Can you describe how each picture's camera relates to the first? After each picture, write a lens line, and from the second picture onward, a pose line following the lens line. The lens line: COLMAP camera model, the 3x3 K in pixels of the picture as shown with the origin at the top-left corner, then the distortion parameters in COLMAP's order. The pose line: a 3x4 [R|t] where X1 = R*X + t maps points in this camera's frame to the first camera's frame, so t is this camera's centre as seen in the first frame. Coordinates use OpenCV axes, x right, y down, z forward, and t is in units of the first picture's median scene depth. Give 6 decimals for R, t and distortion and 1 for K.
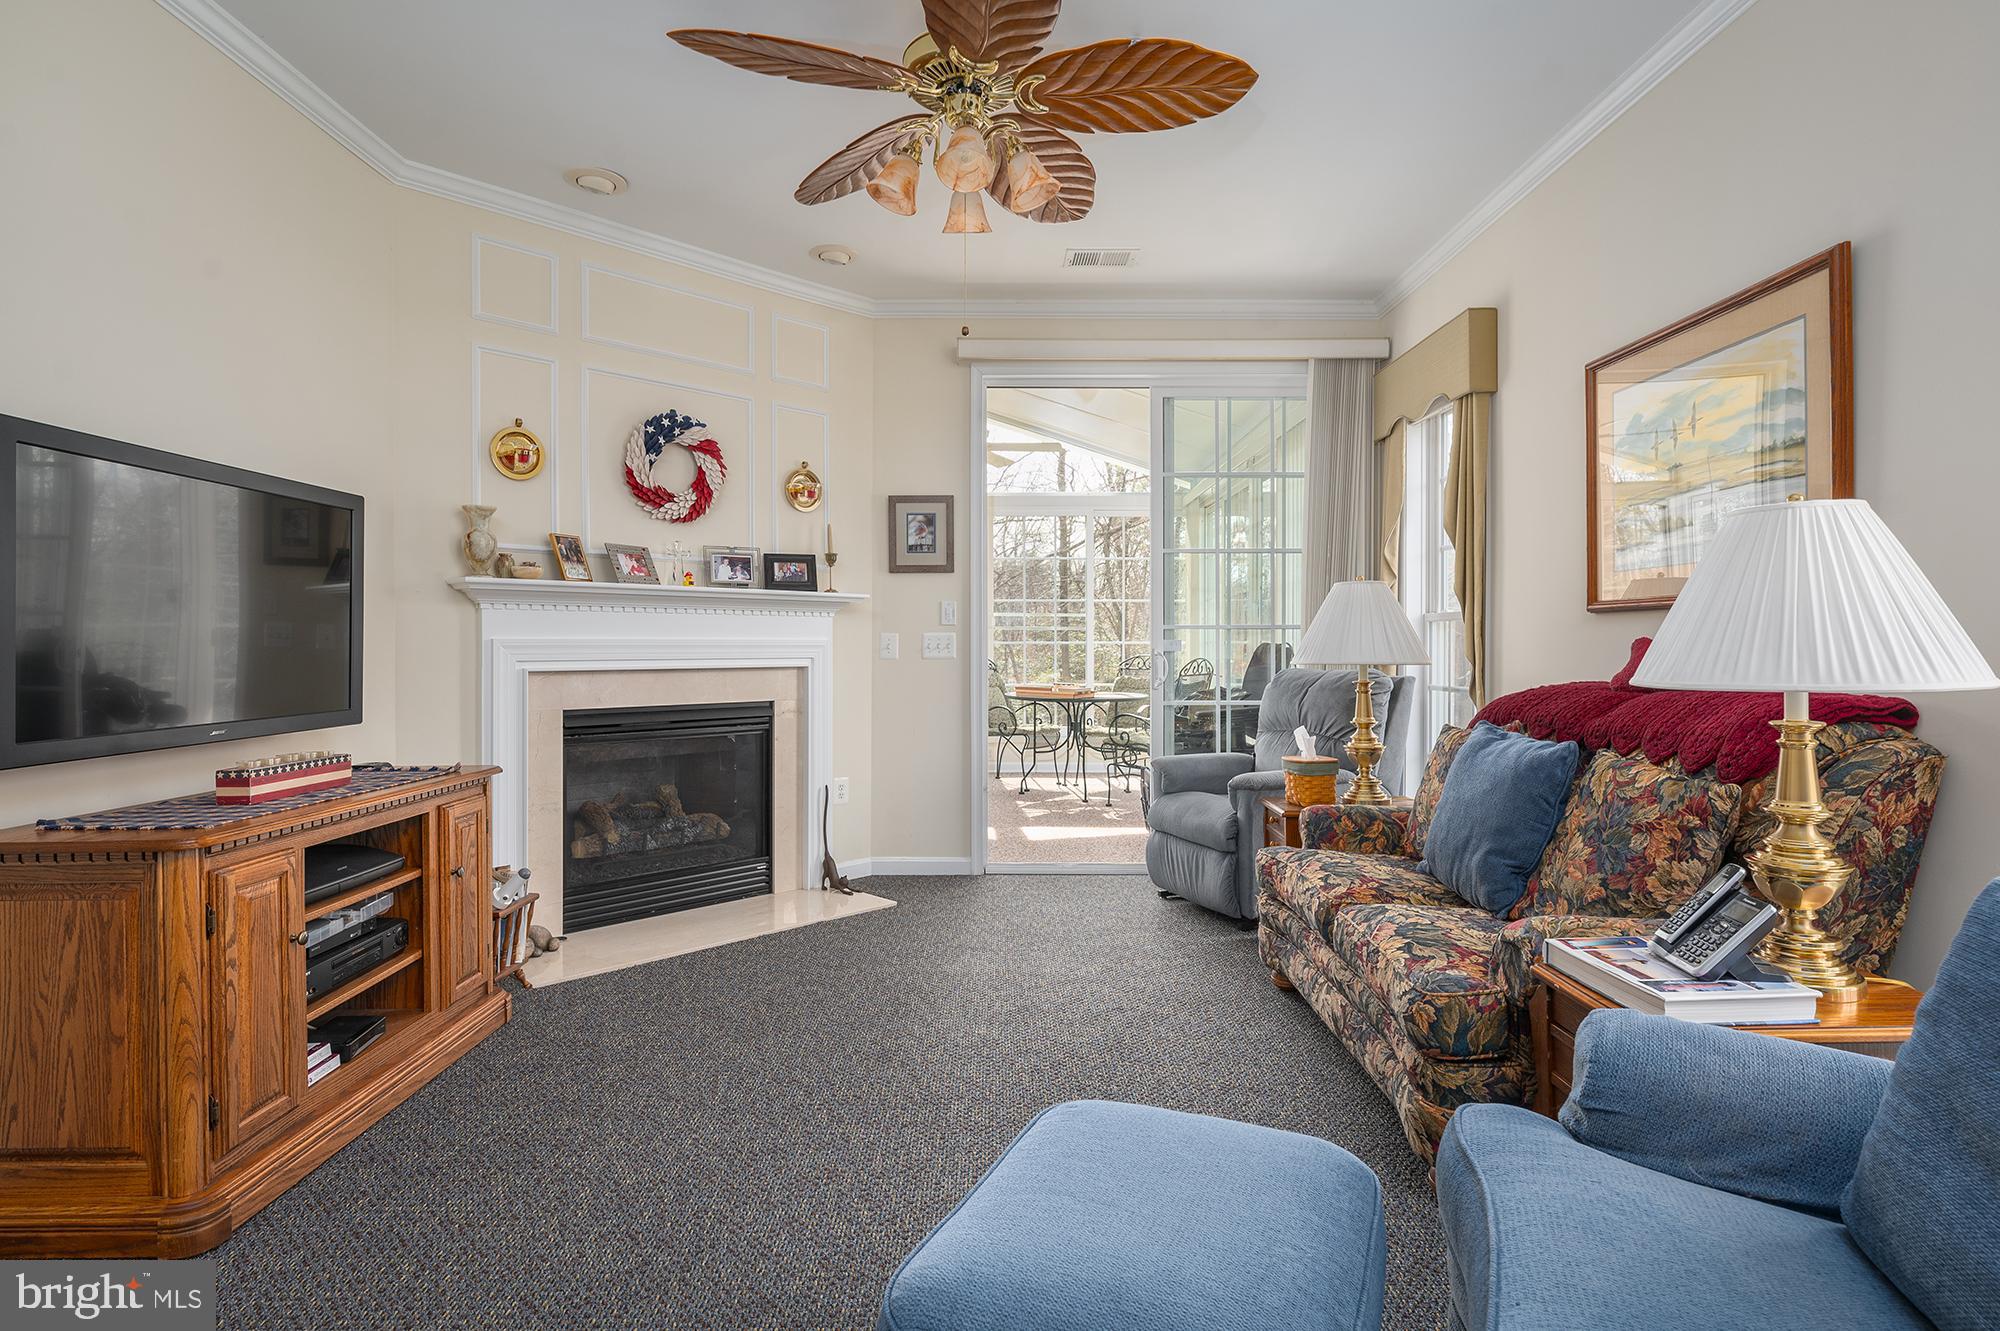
lens RADIAL K [[1025.3, 0, 994.7], [0, 1025.3, 652.1], [0, 0, 1]] dist [-0.001263, -0.001025]
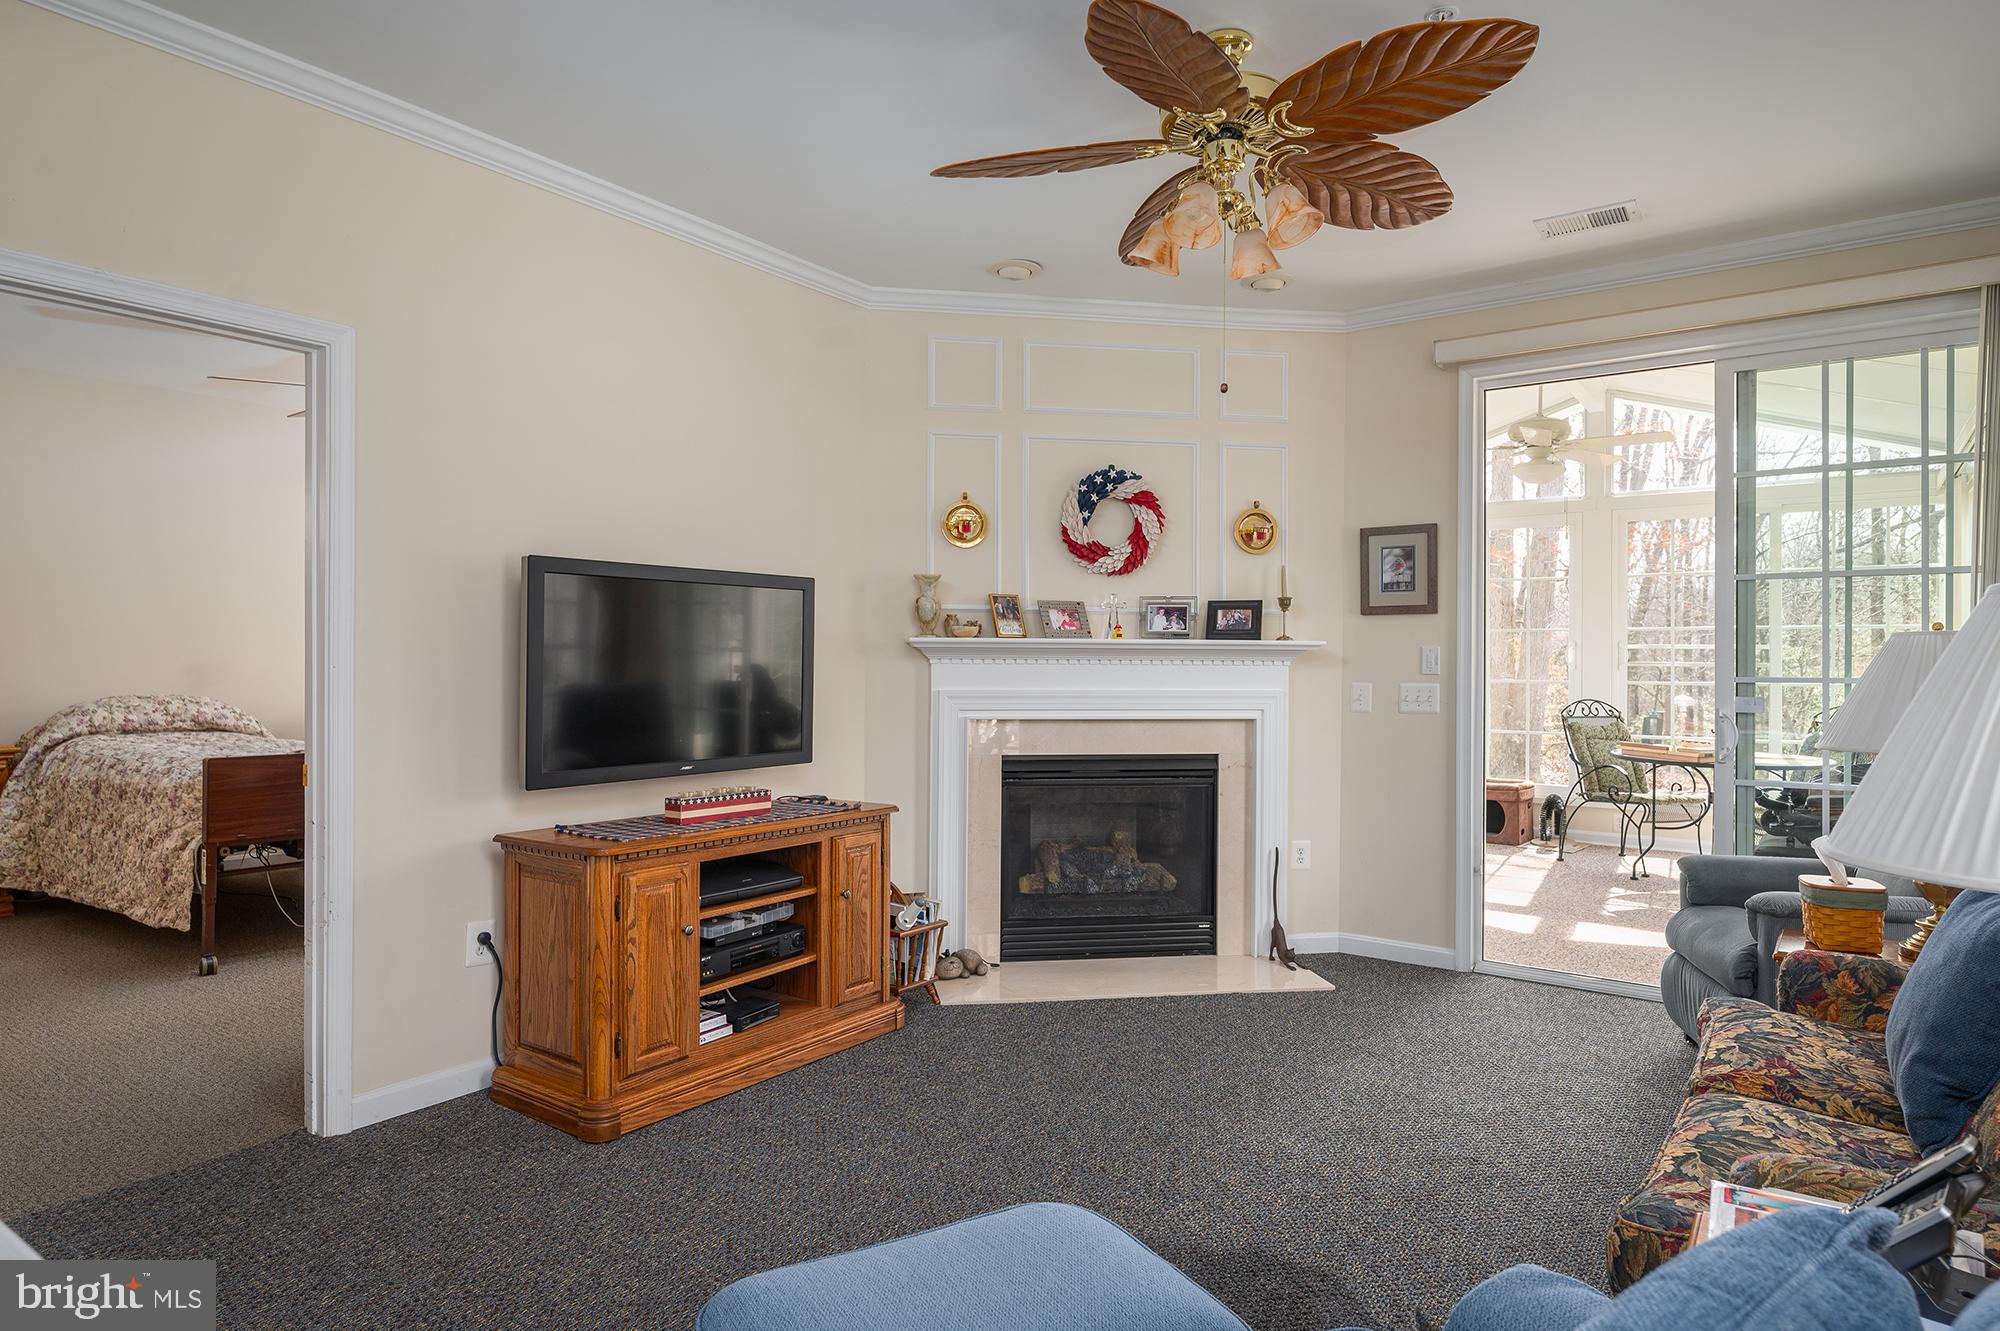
lens RADIAL K [[1134.1, 0, 996.5], [0, 1134.1, 661.0], [0, 0, 1]] dist [0.001151, -0.000470]
pose [[0.807161, 0.004852, -0.590312, 0.288120], [-0.010223, 0.999931, -0.005759, -0.036867], [0.590244, 0.010683, 0.807155, 0.024422]]
